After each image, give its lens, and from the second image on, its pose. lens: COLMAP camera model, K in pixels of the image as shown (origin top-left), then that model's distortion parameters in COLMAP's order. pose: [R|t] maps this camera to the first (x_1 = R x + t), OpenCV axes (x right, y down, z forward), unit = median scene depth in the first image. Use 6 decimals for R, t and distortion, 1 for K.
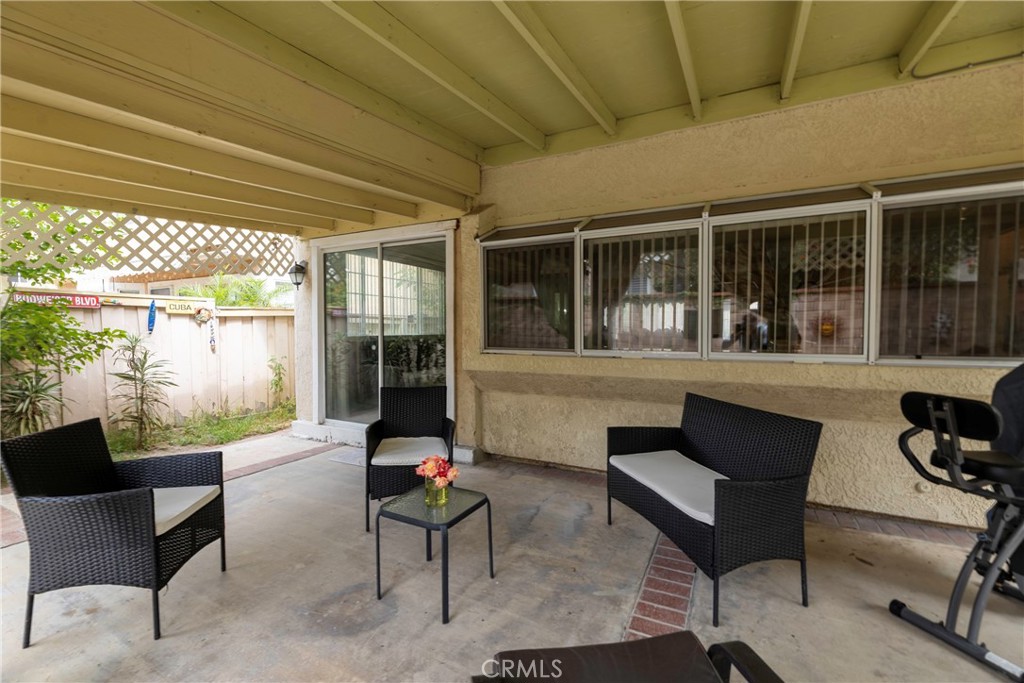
lens RADIAL K [[439.1, 0, 532.0], [0, 439.1, 343.5], [0, 0, 1]] dist [0.000198, -0.000340]
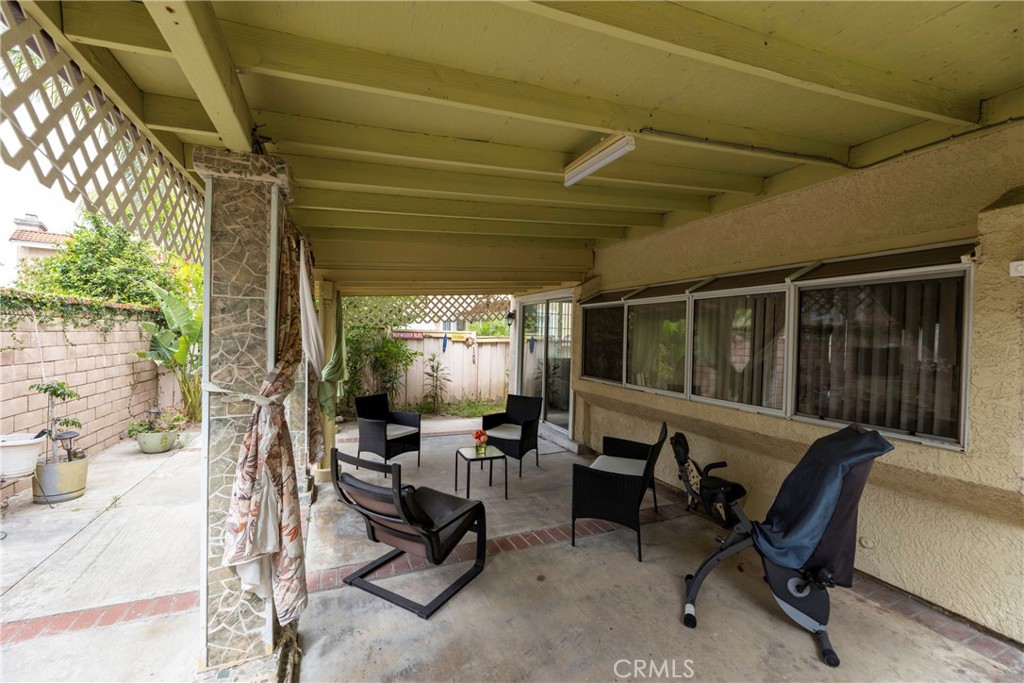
lens RADIAL K [[439.1, 0, 532.0], [0, 439.1, 343.5], [0, 0, 1]] dist [0.000198, -0.000340]
pose [[0.786387, 0.037943, -0.616567, 0.685728], [-0.053120, 0.998568, -0.006300, -0.081291], [0.615446, 0.037706, 0.787277, -0.274530]]
